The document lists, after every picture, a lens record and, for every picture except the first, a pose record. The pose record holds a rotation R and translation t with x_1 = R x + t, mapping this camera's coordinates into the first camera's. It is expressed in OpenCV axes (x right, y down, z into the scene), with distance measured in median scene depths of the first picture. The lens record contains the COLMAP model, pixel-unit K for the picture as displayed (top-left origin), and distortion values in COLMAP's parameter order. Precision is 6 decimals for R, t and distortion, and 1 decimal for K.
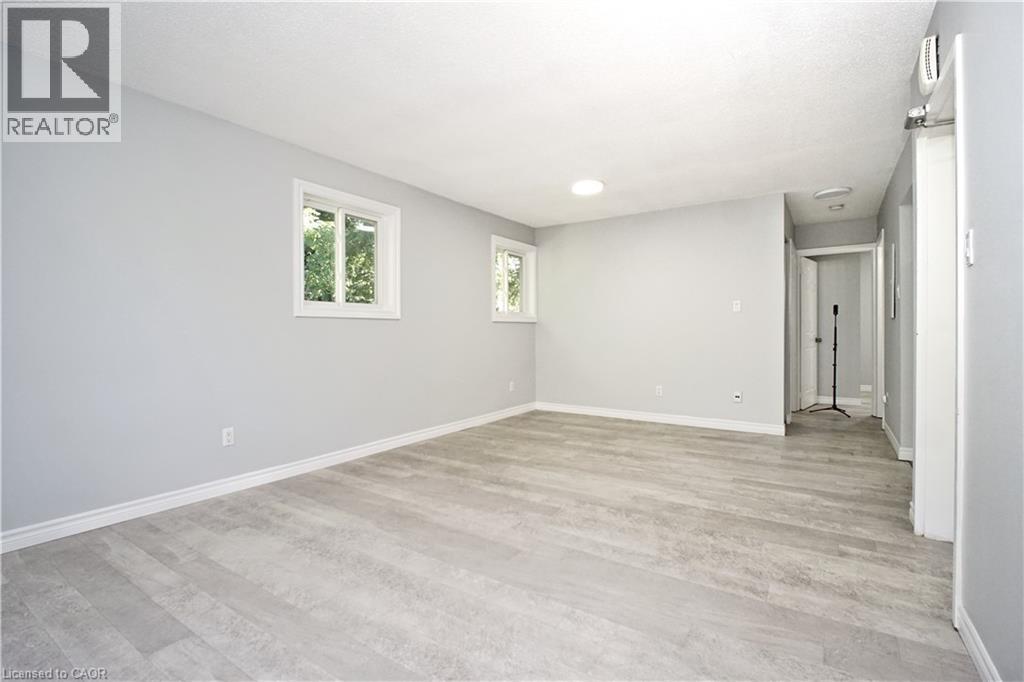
lens RADIAL K [[452.4, 0, 519.9], [0, 452.4, 339.0], [0, 0, 1]] dist [-0.000635, -0.004581]
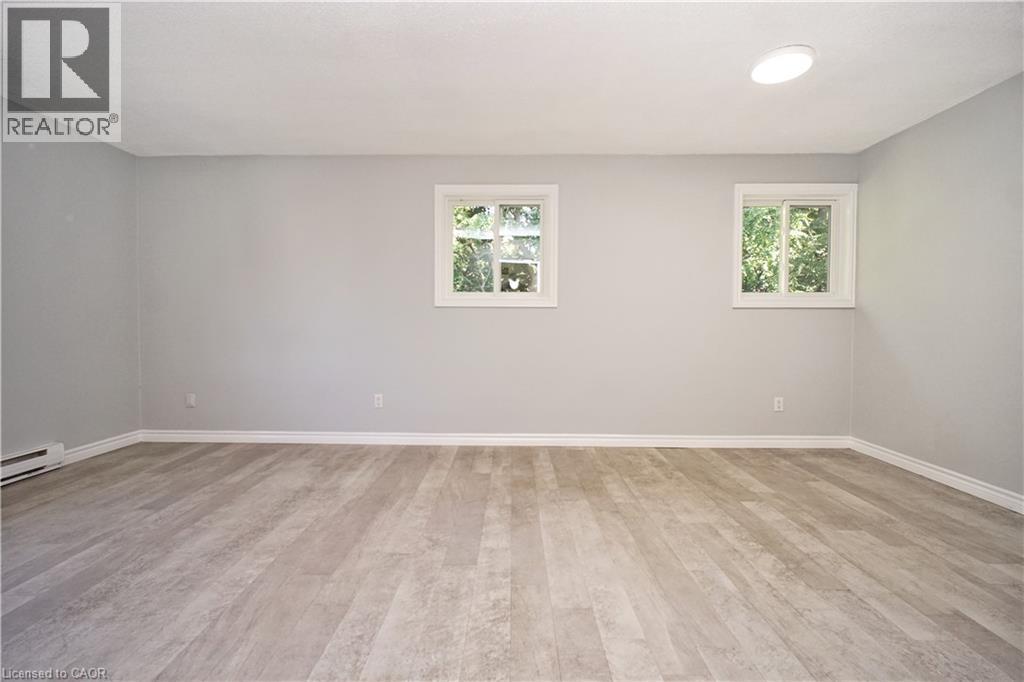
lens RADIAL K [[452.4, 0, 482.9], [0, 452.4, 341.6], [0, 0, 1]] dist [-0.000635, -0.004581]
pose [[0.554157, 0.041840, -0.831360, 0.684227], [-0.021176, 0.999121, 0.036167, -0.008767], [0.832143, -0.002437, 0.554556, 0.611014]]
